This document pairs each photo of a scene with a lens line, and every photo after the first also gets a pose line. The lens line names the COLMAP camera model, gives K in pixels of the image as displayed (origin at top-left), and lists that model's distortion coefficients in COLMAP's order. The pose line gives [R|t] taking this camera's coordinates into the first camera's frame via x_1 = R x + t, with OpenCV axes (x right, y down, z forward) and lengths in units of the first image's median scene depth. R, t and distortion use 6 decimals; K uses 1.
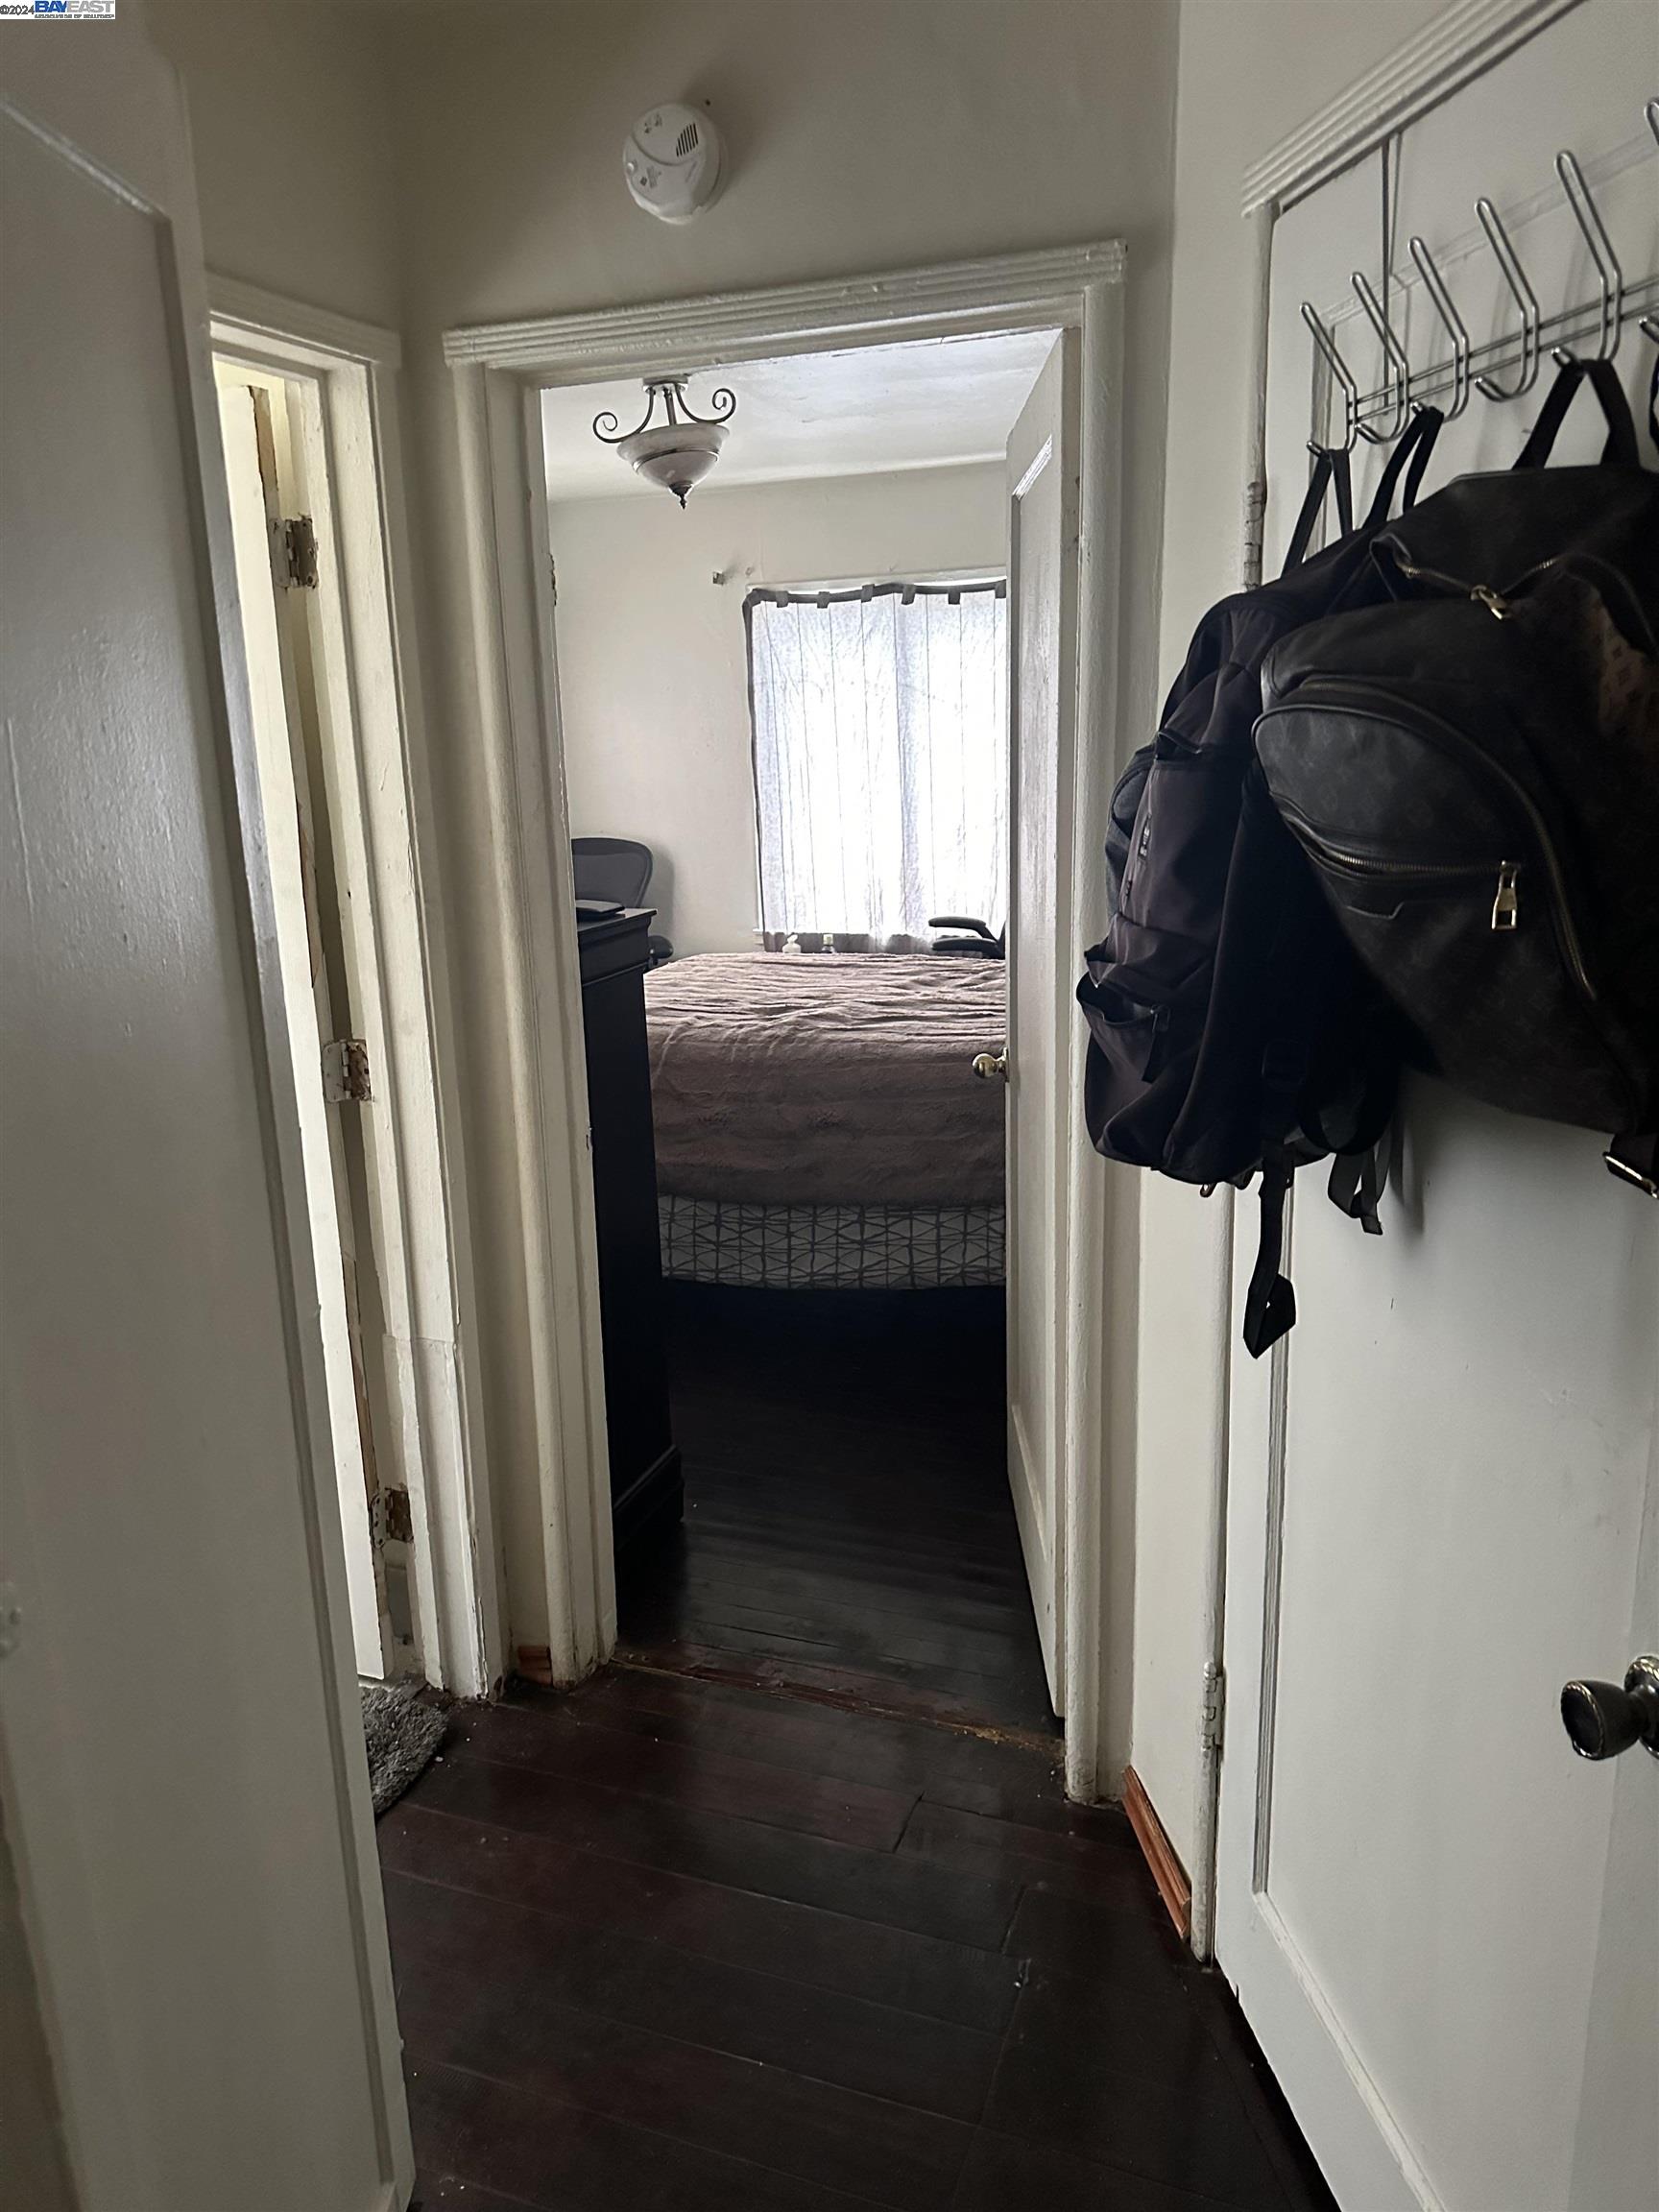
lens RADIAL K [[1540.6, 0, 829.5], [0, 1540.6, 1106.0], [0, 0, 1]] dist [0.008219, 0.000281]
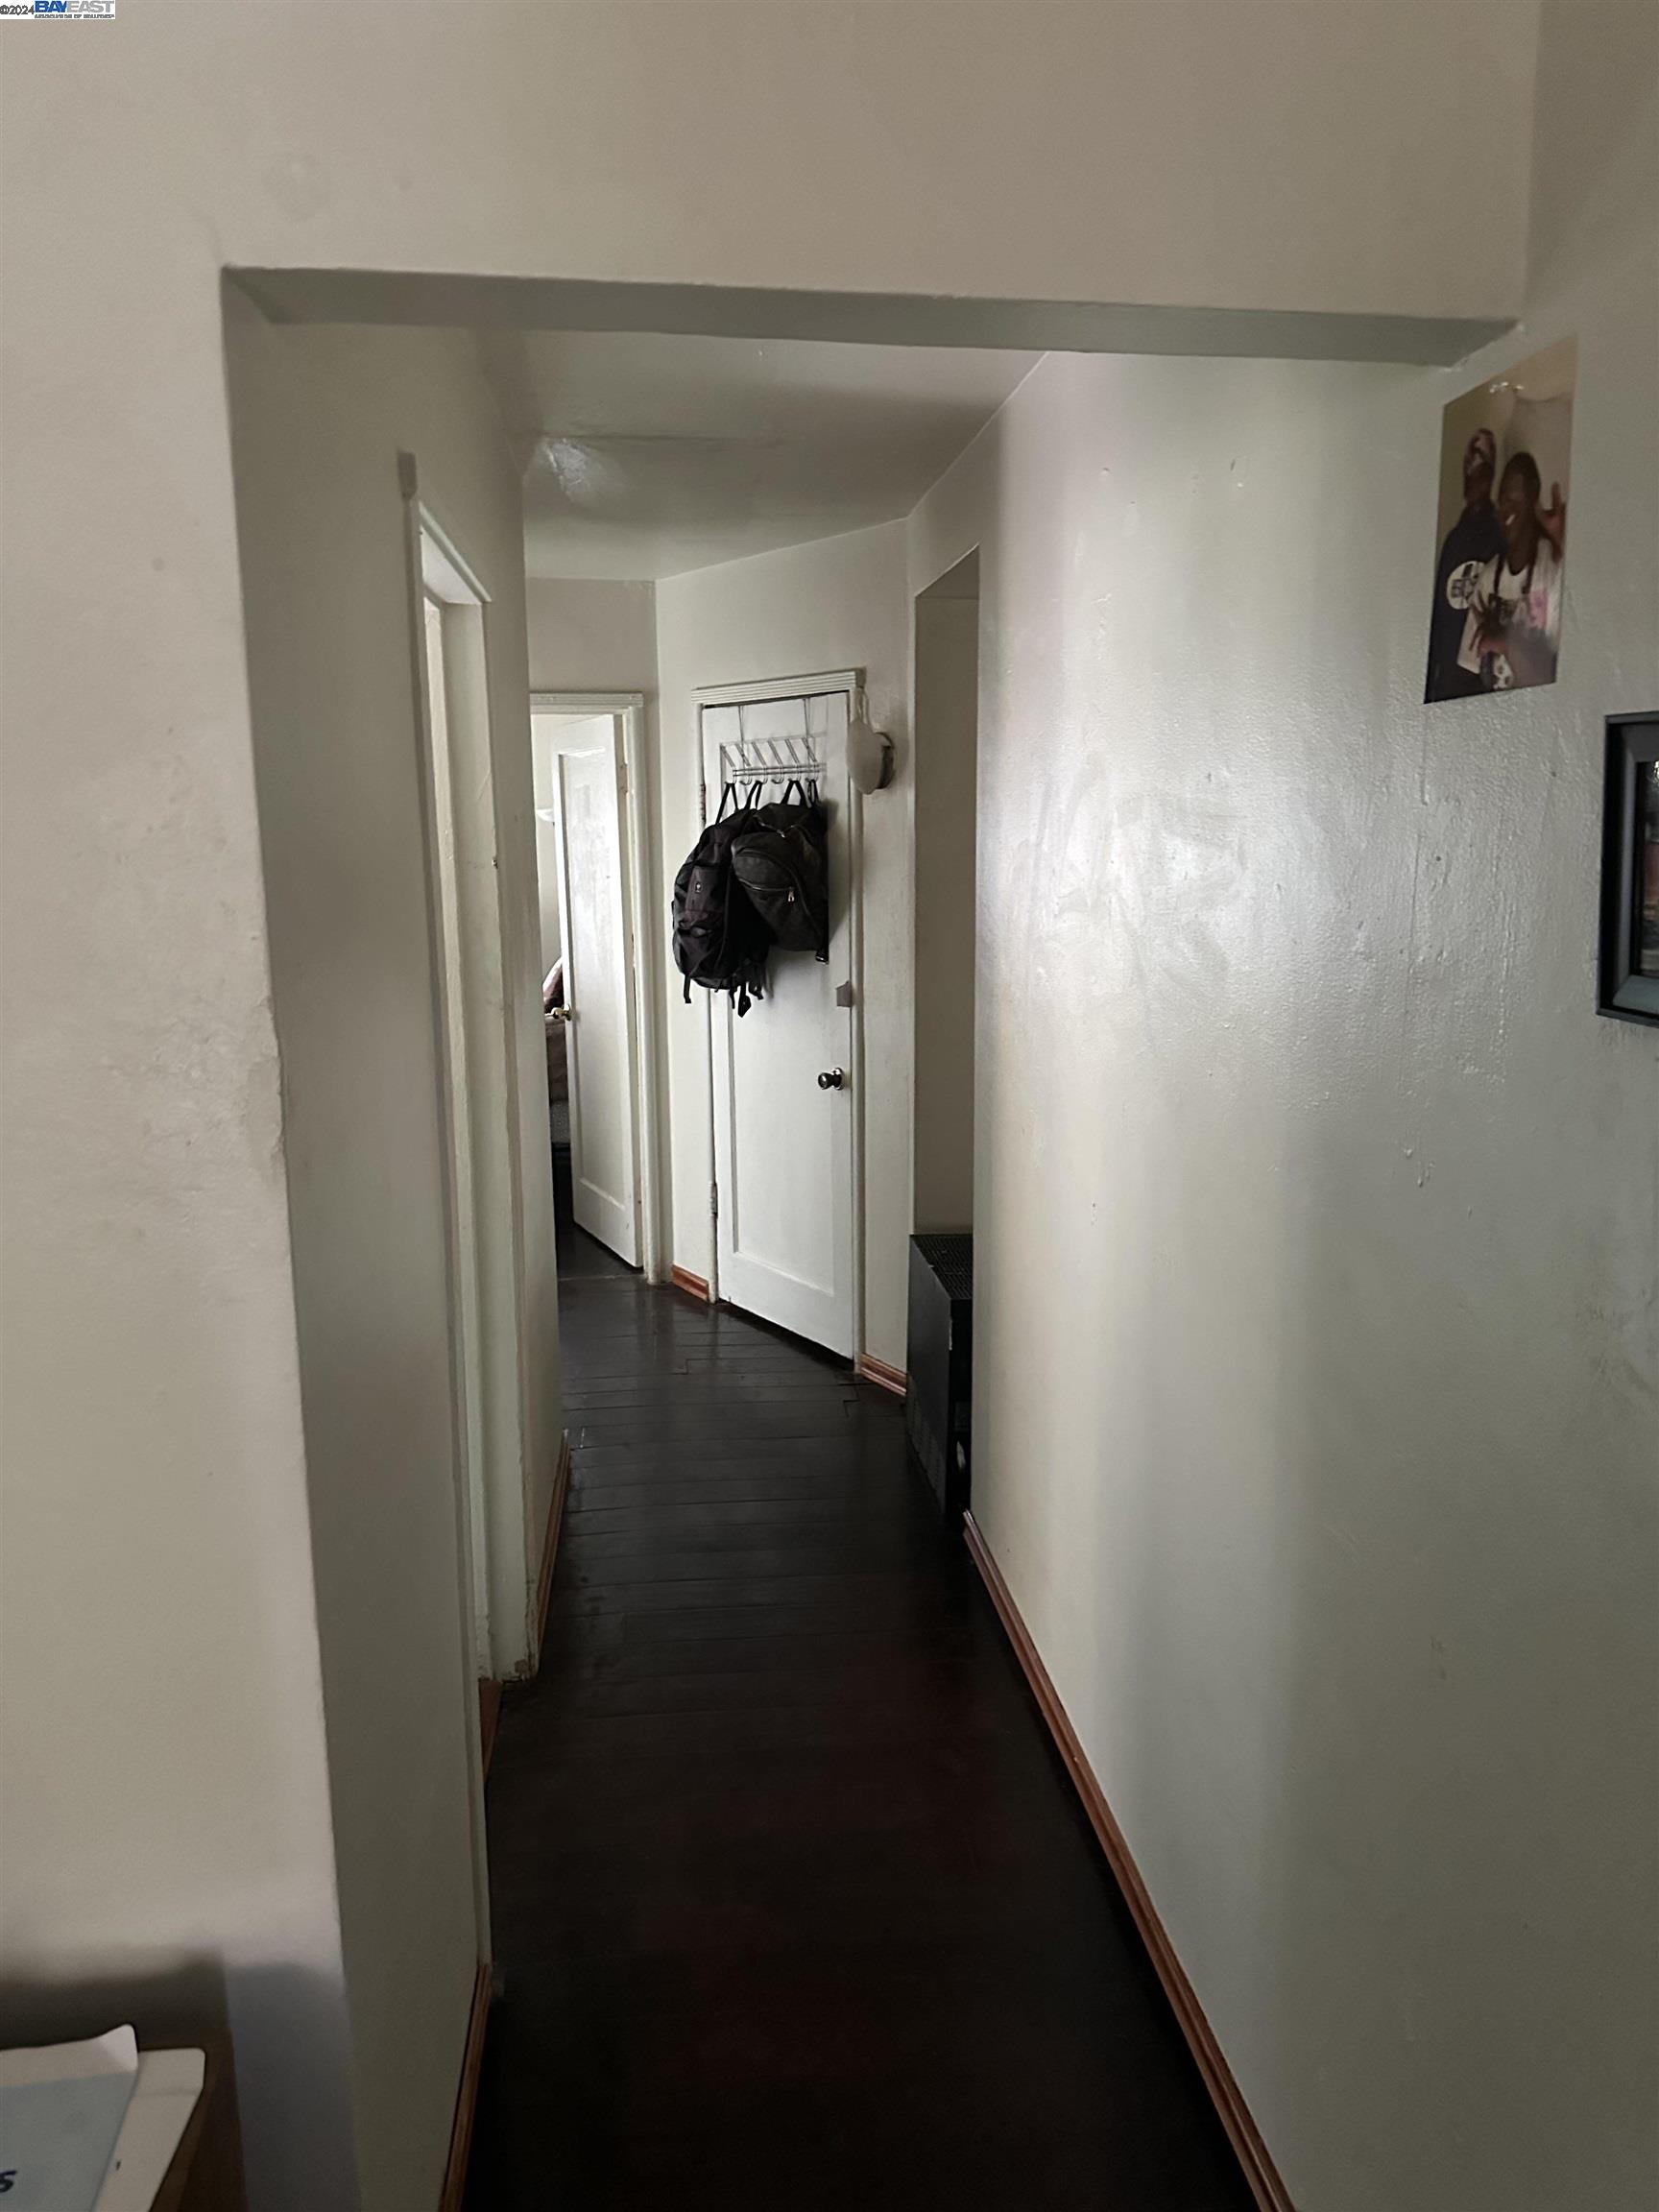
lens RADIAL K [[1545.2, 0, 829.5], [0, 1545.2, 1106.0], [0, 0, 1]] dist [0.206156, -0.198627]
pose [[0.889108, -0.059717, 0.453785, -0.666830], [0.095899, 0.993751, -0.057121, 0.317756], [-0.447538, 0.094304, 0.889279, -1.300220]]
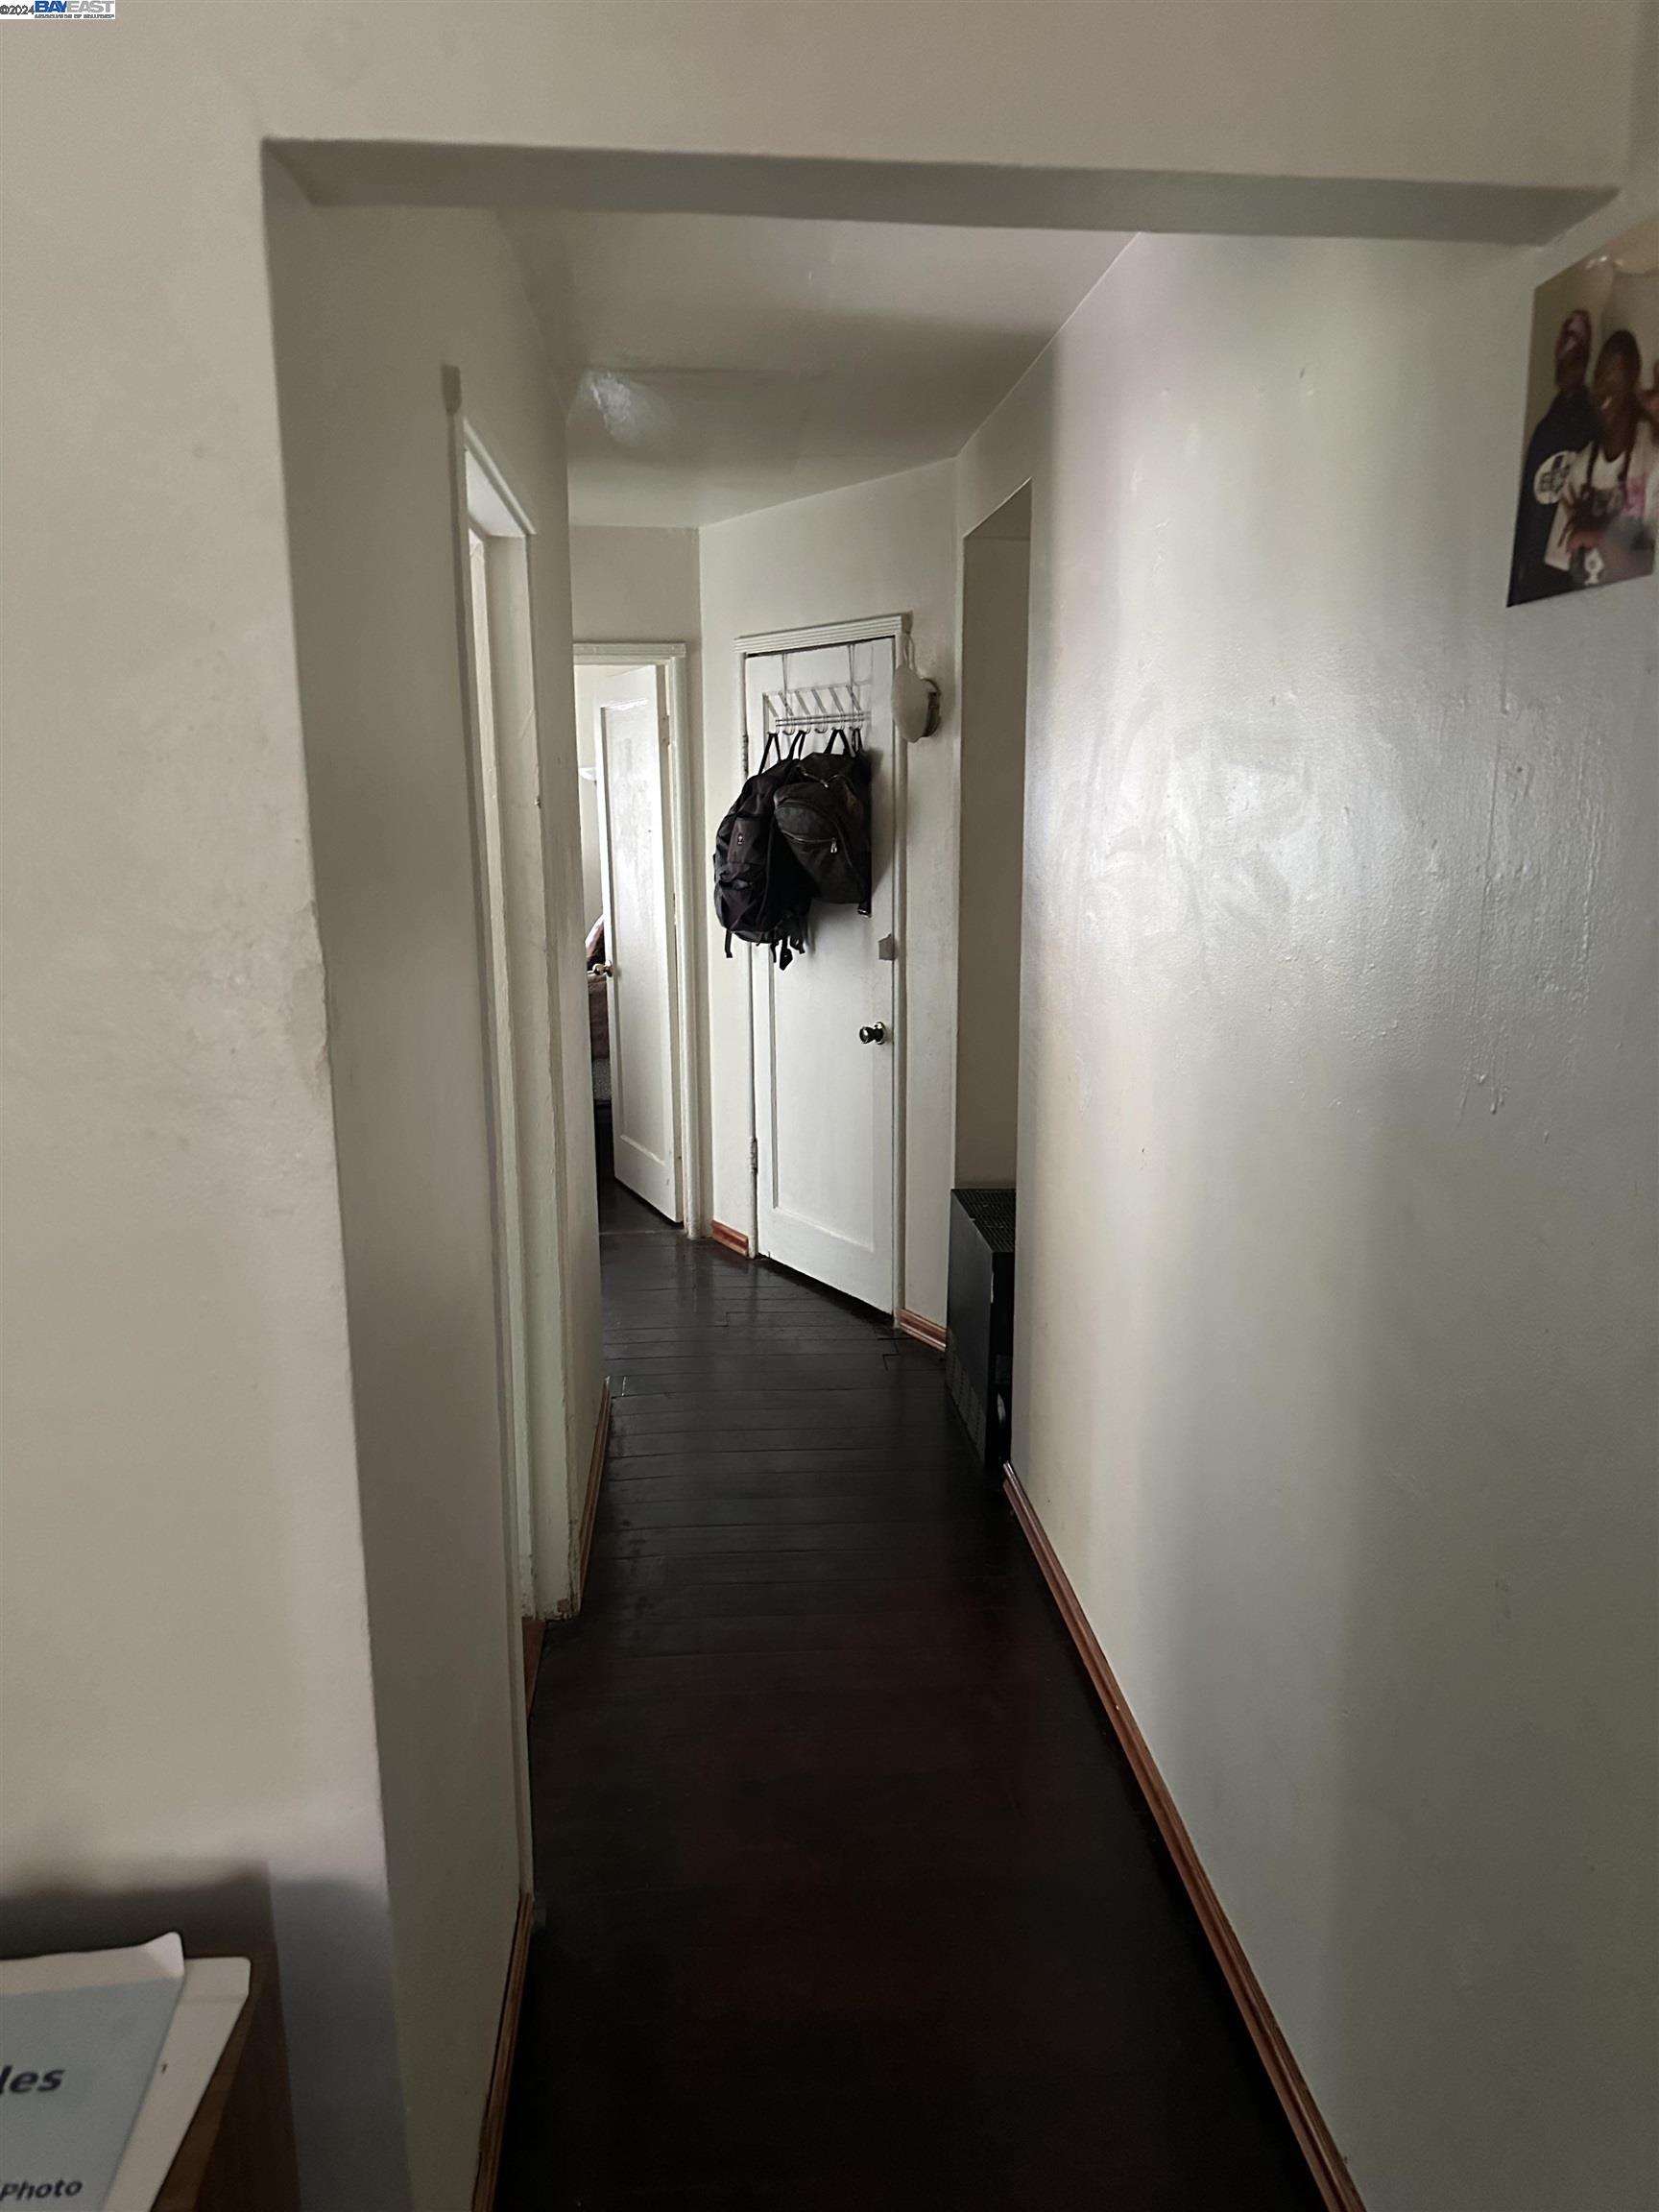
lens RADIAL K [[1545.2, 0, 829.5], [0, 1545.2, 1106.0], [0, 0, 1]] dist [0.206156, -0.198627]
pose [[0.900454, -0.062929, 0.430376, -0.666131], [0.087418, 0.995471, -0.037345, 0.331142], [-0.426076, 0.071250, 0.901877, -1.287434]]
